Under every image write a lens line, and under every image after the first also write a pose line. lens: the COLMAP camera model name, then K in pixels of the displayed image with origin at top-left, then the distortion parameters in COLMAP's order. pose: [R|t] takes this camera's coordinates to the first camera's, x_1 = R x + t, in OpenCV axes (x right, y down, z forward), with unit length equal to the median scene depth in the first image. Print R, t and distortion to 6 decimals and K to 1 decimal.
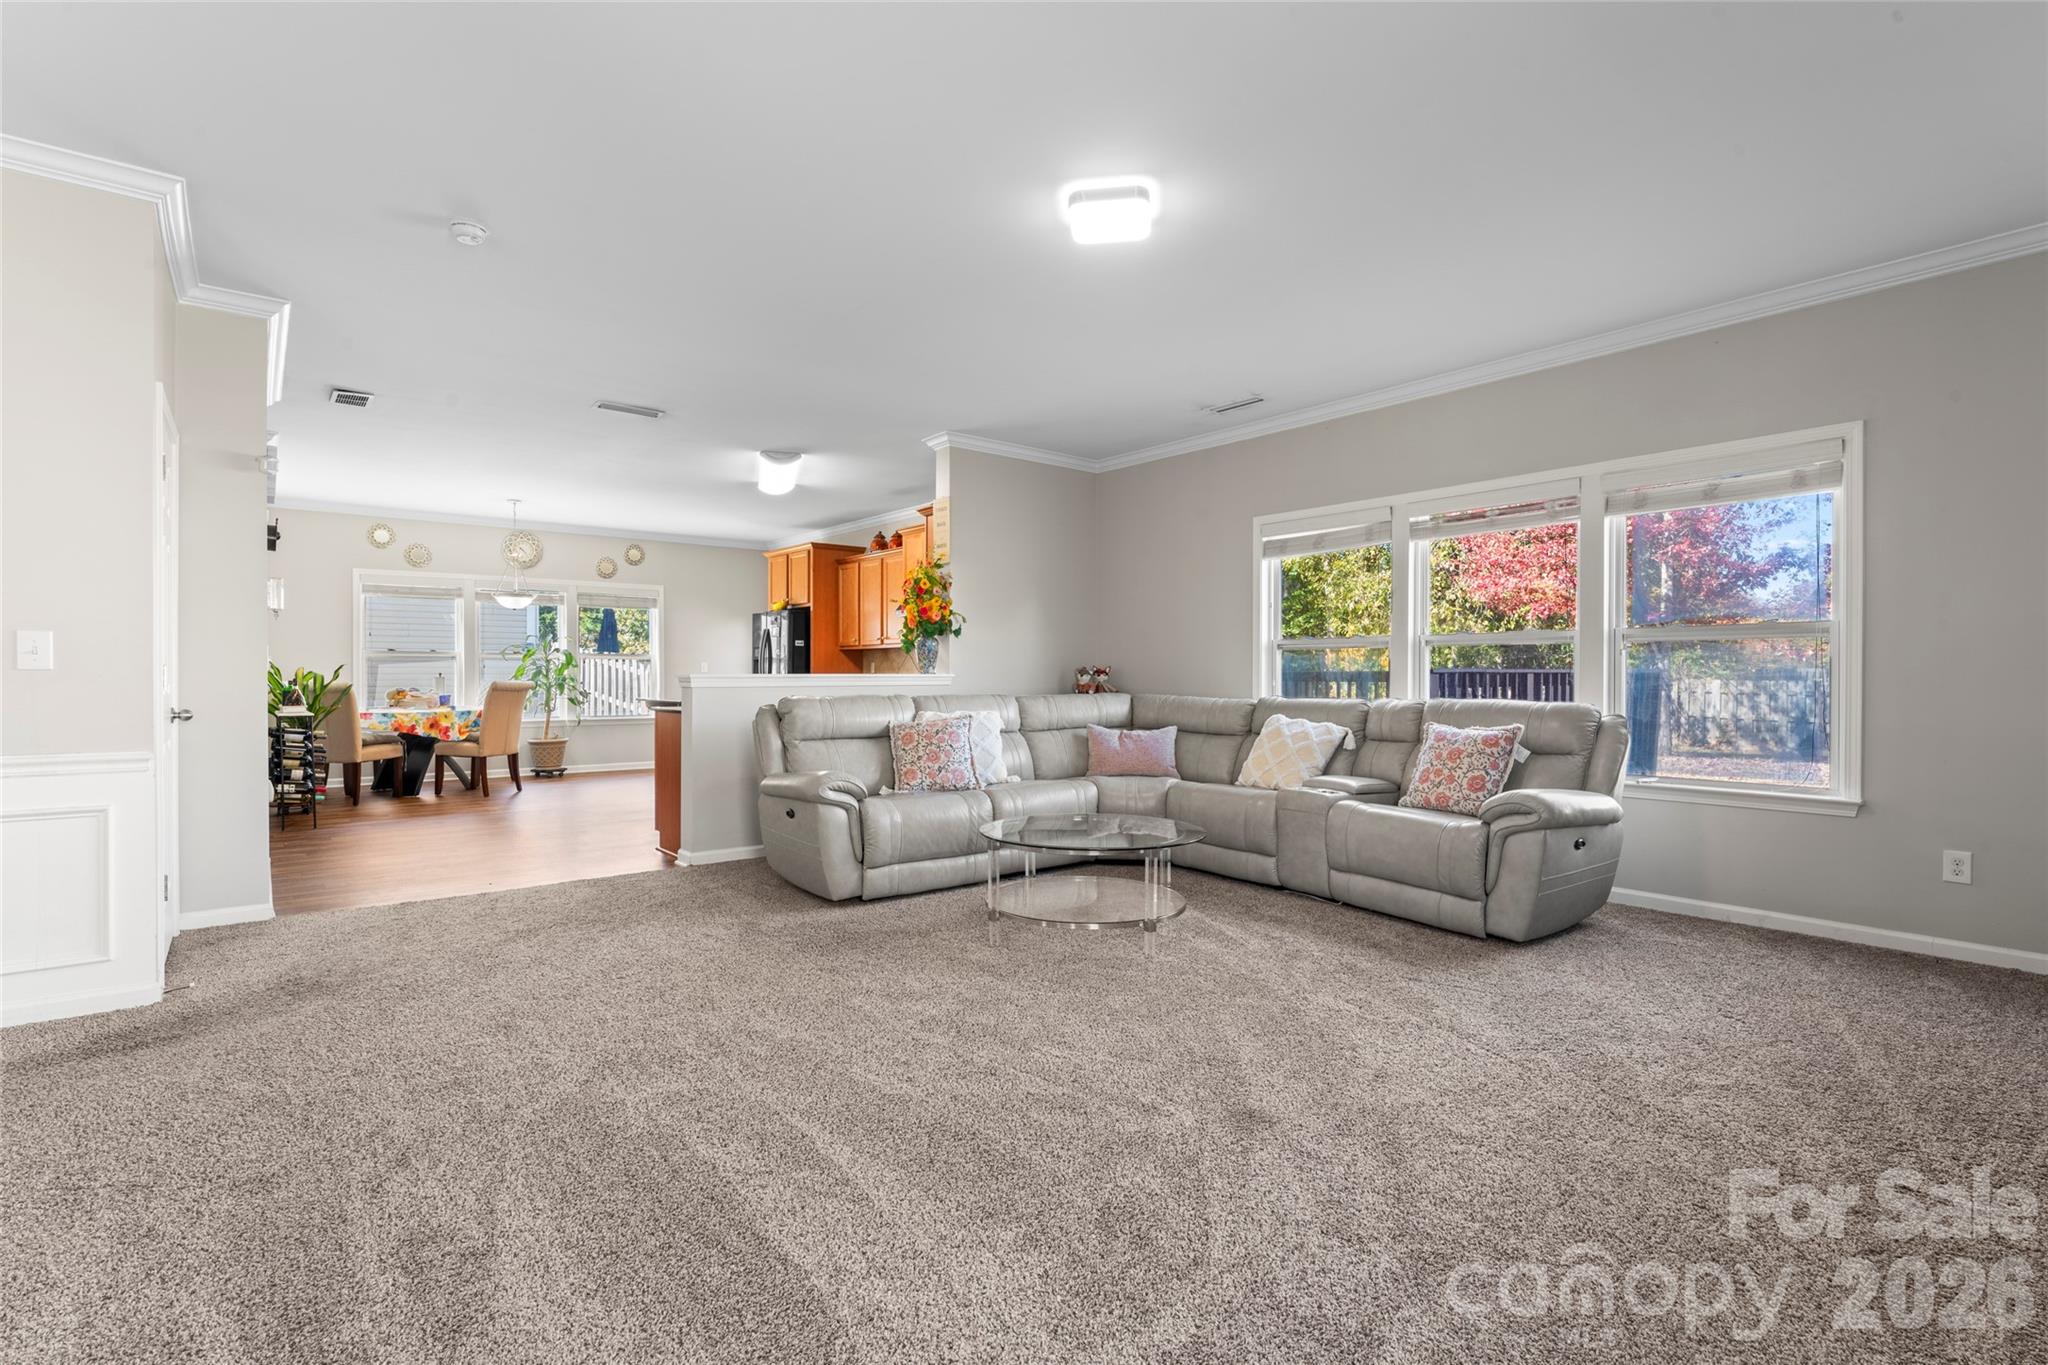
lens RADIAL K [[952.5, 0, 1017.5], [0, 952.5, 678.9], [0, 0, 1]] dist [0.004374, 0.000776]
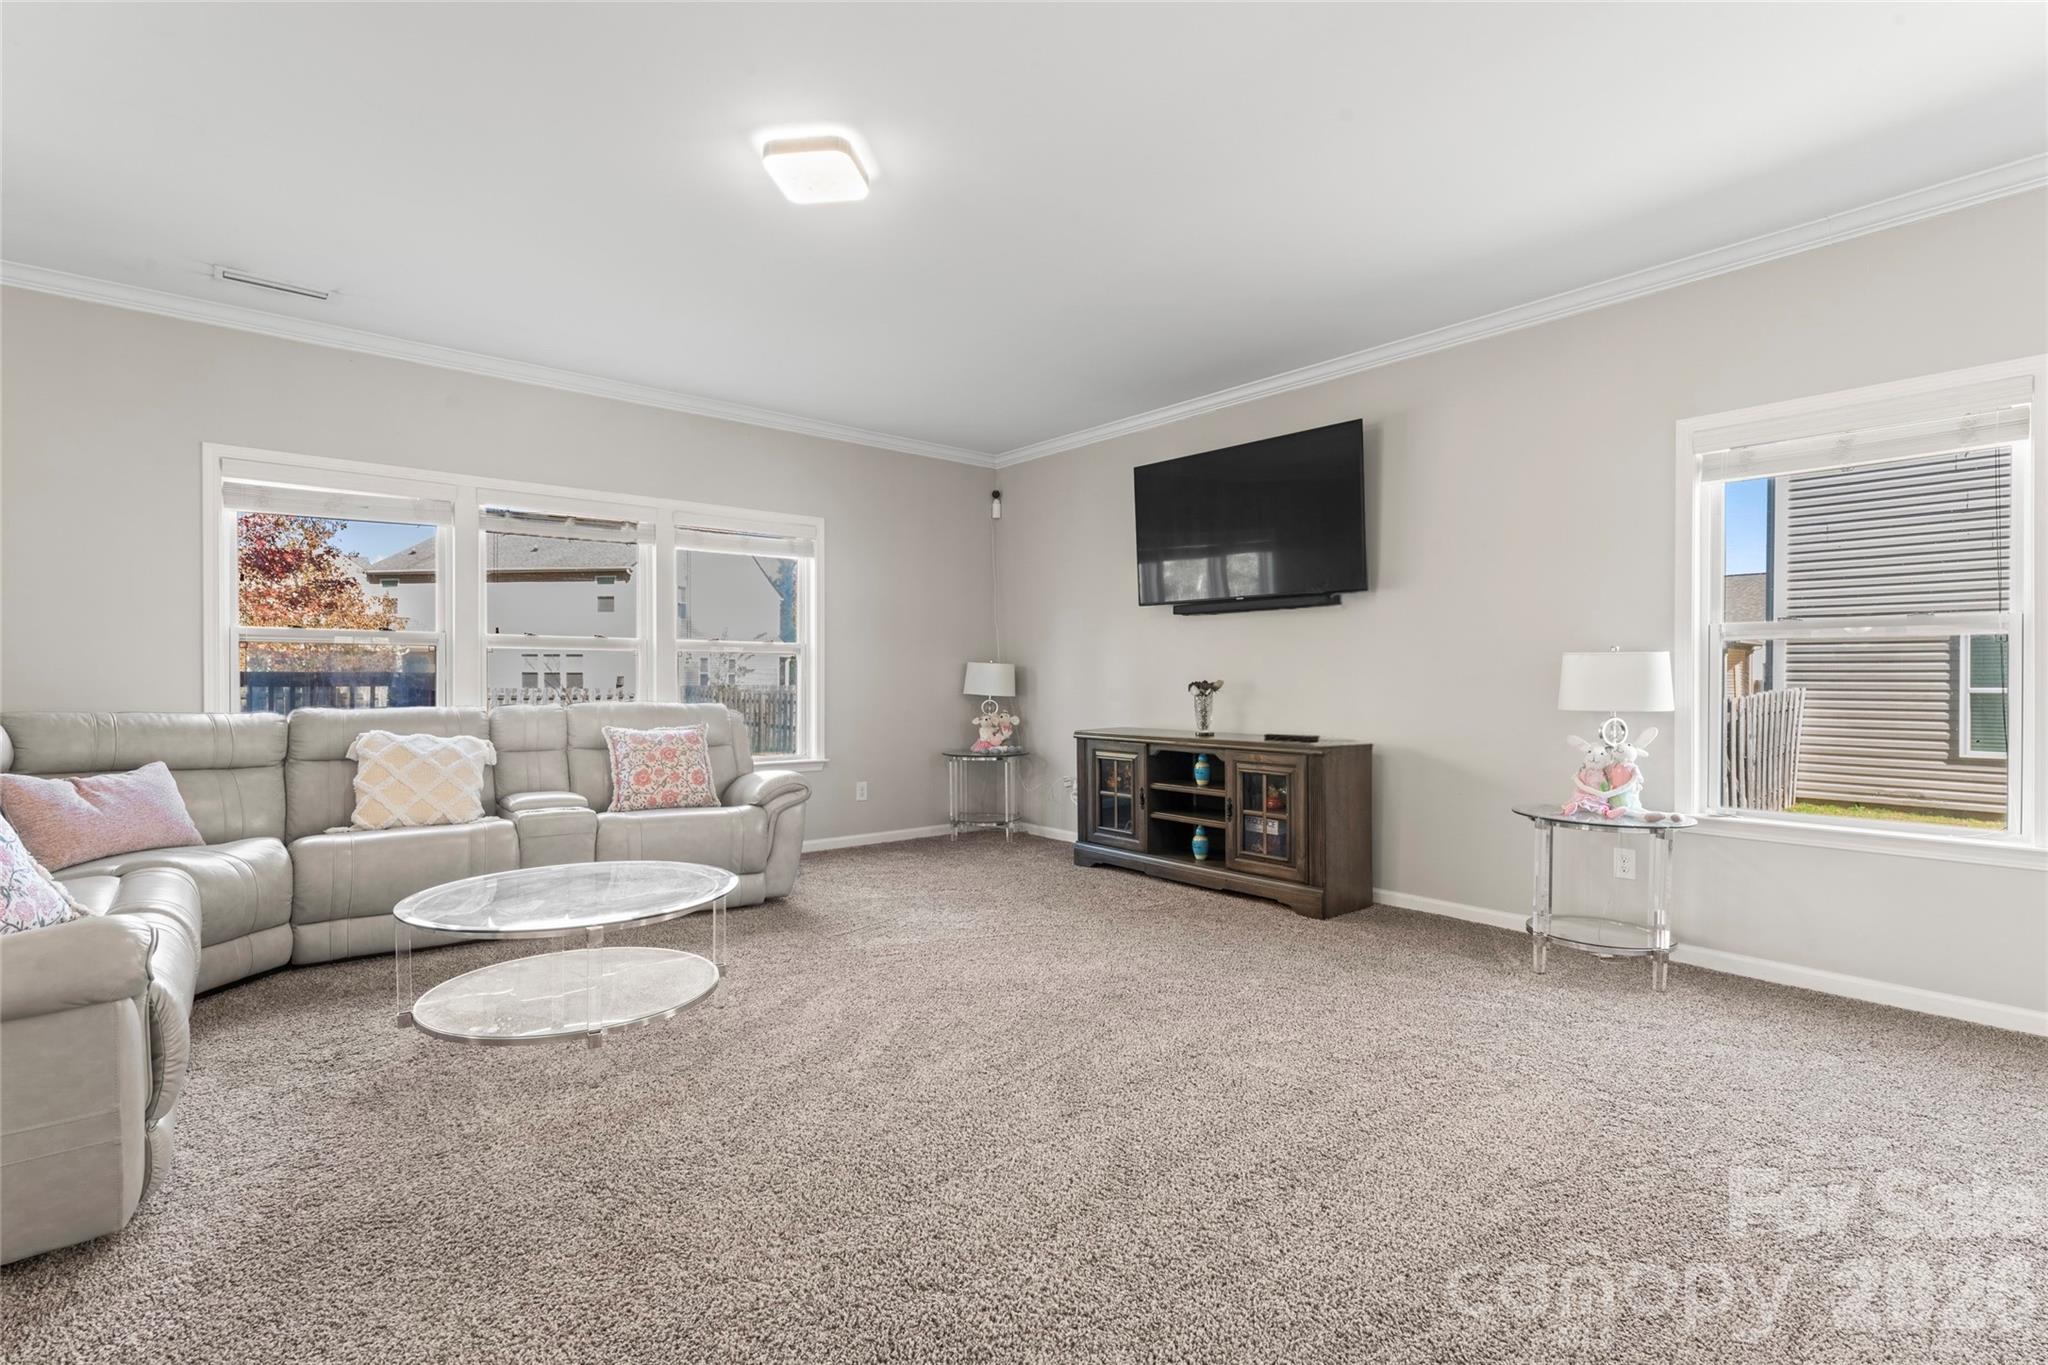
lens RADIAL K [[952.5, 0, 1024.1], [0, 952.5, 685.8], [0, 0, 1]] dist [0.004374, 0.000776]
pose [[-0.014380, -0.005370, 0.999882, -0.611024], [-0.000144, 0.999986, 0.005368, -0.002667], [-0.999897, -0.000067, -0.014381, 0.612054]]
